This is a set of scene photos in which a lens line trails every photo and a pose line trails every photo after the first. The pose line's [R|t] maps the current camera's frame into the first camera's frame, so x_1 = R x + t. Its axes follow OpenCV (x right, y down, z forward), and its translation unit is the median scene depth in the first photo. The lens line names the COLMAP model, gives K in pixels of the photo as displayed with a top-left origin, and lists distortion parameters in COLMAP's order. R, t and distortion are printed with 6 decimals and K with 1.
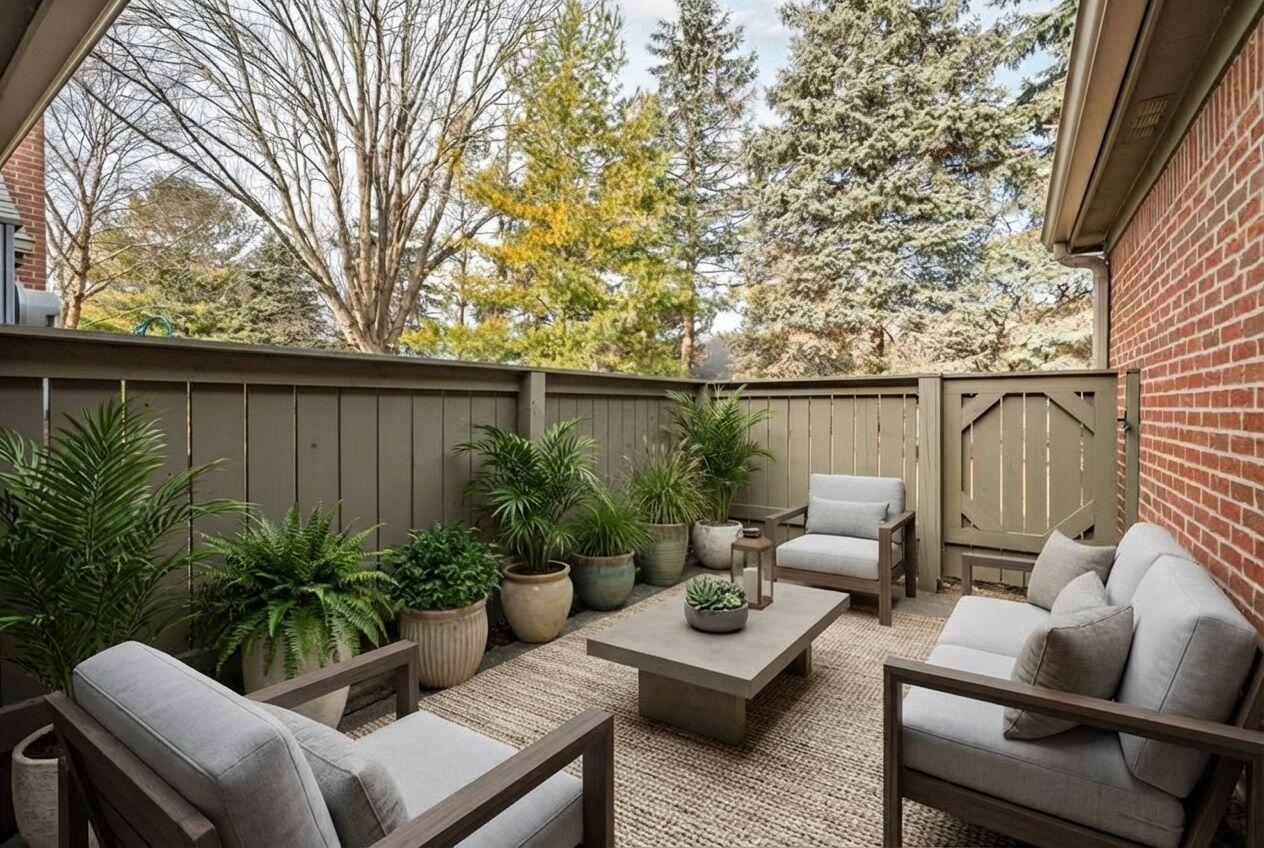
lens RADIAL K [[579.1, 0, 632.3], [0, 579.1, 414.2], [0, 0, 1]] dist [0.000510, 0.000054]
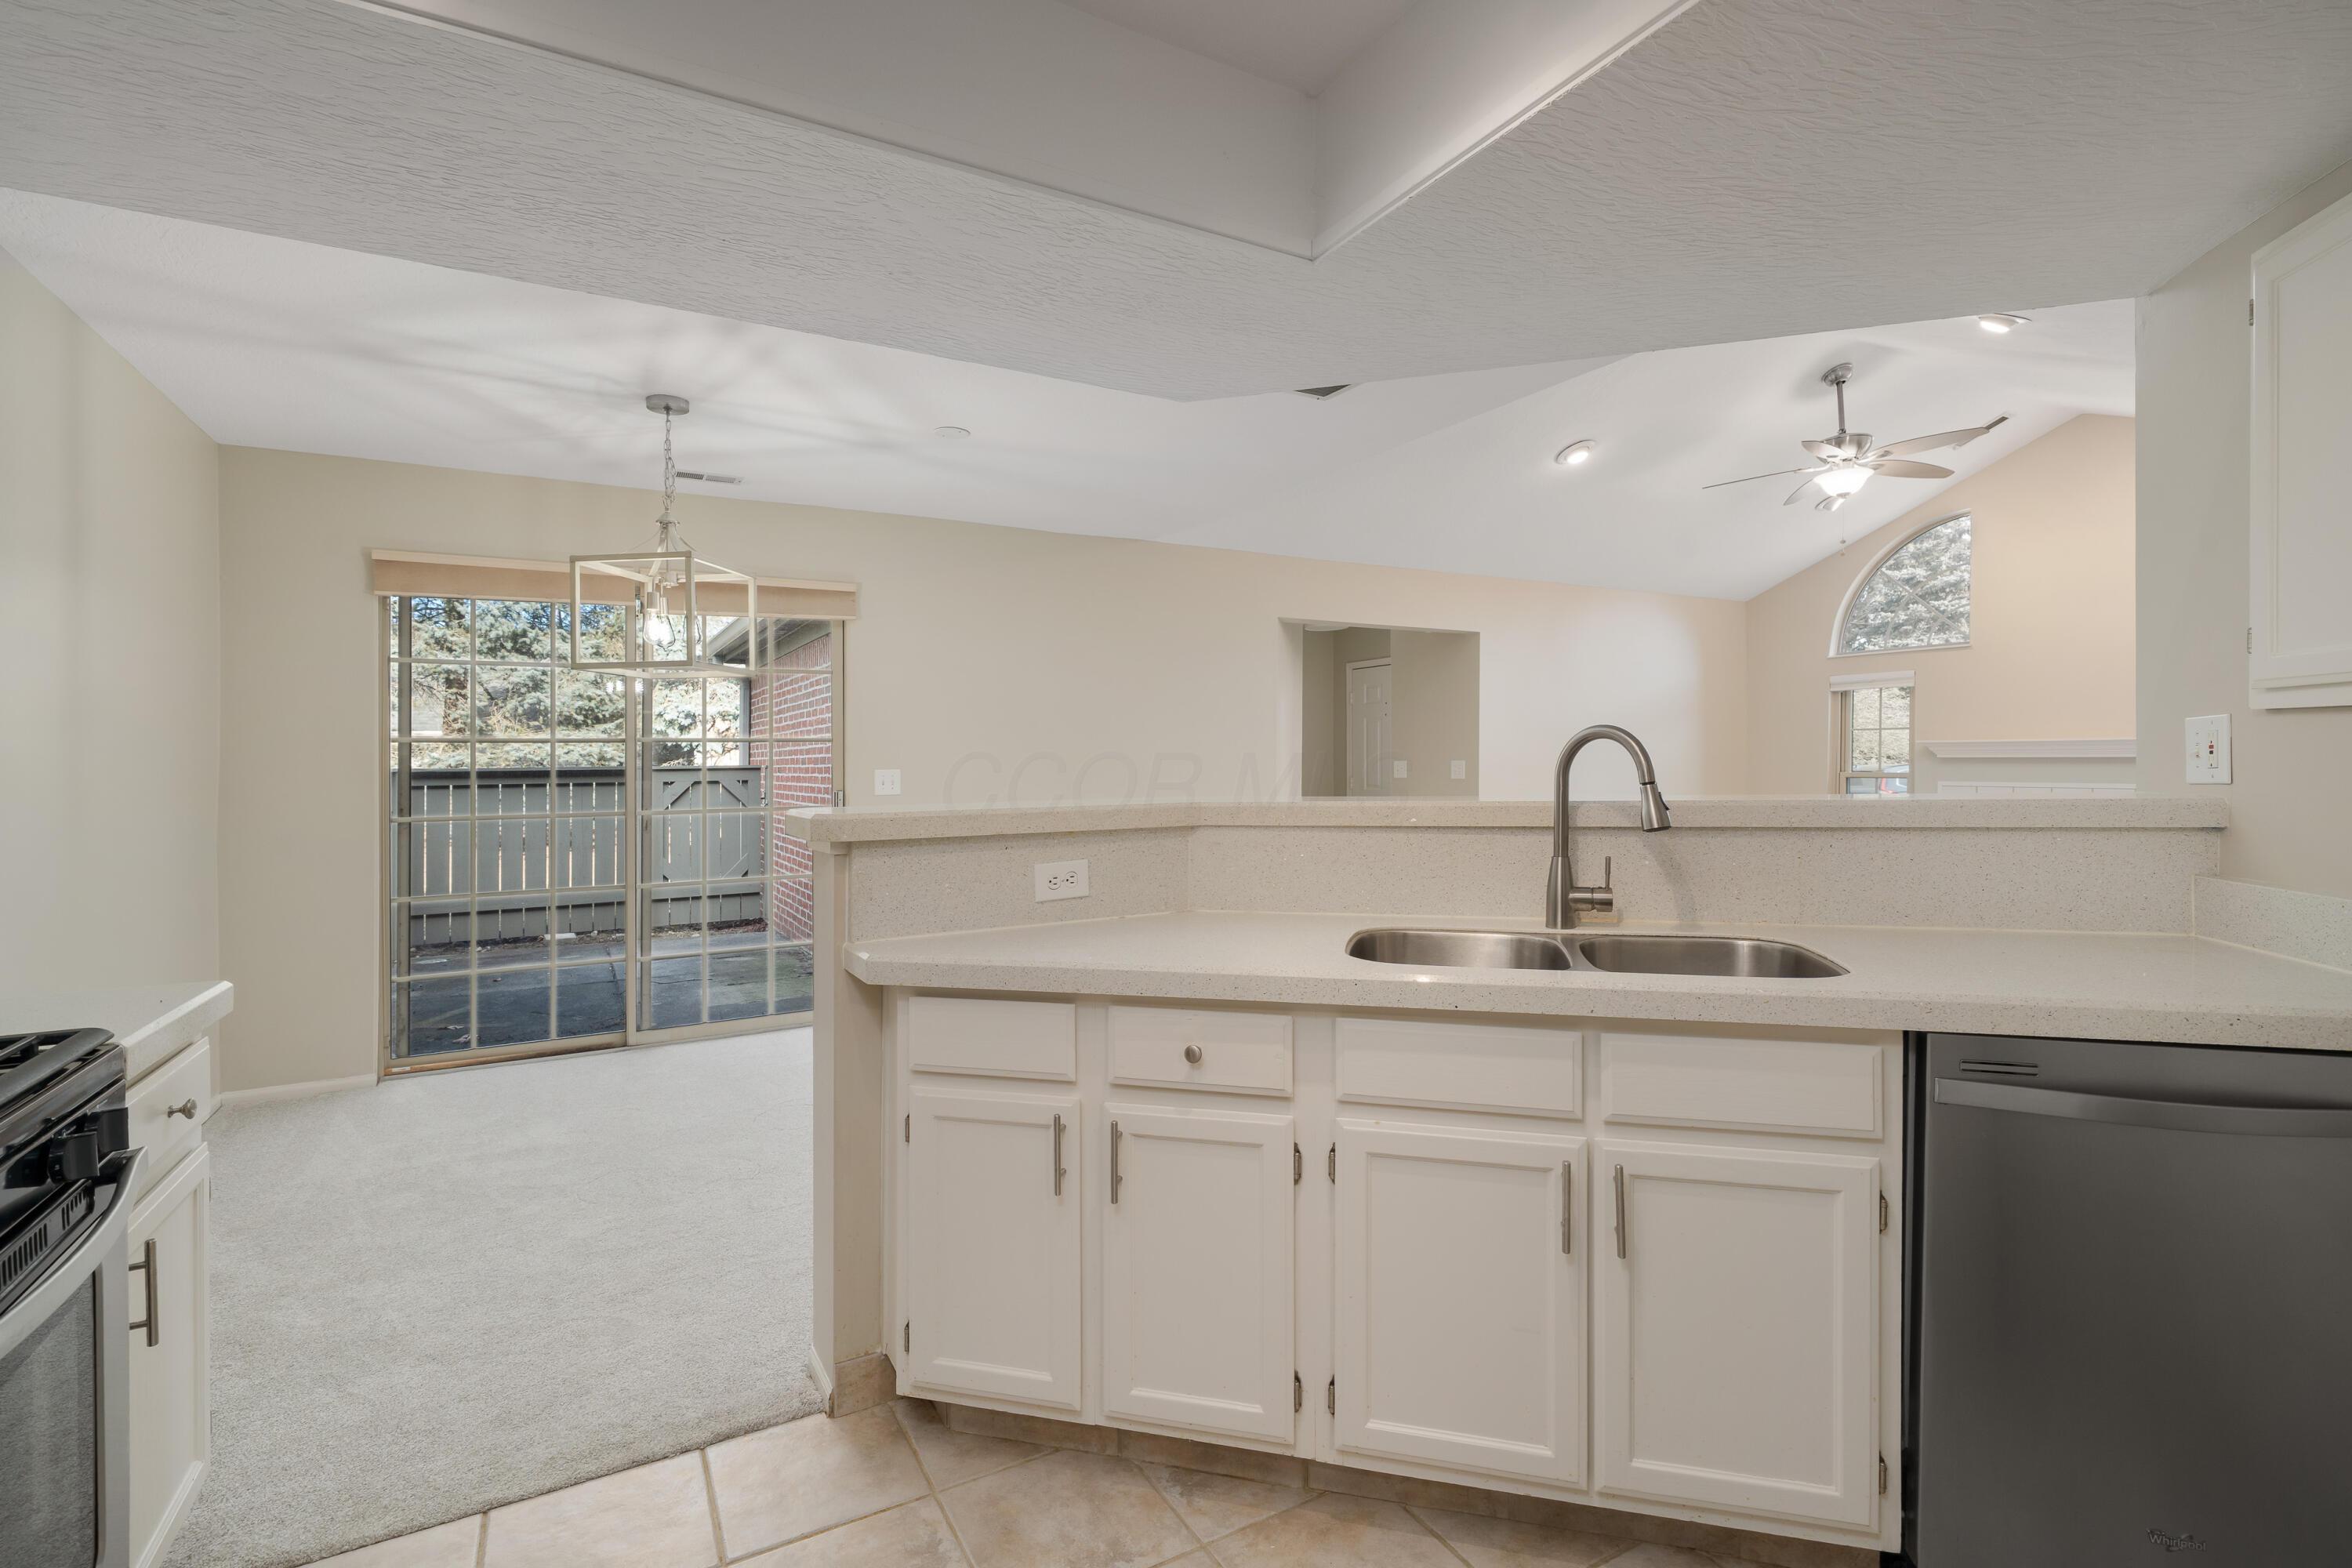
lens RADIAL K [[1077.6, 0, 1173.9], [0, 1077.6, 779.6], [0, 0, 1]] dist [0.000510, 0.000054]
pose [[0.460515, -0.003476, 0.887645, -0.430509], [0.011088, 0.999937, -0.001837, -0.008937], [-0.887583, 0.010688, 0.460525, -0.463702]]
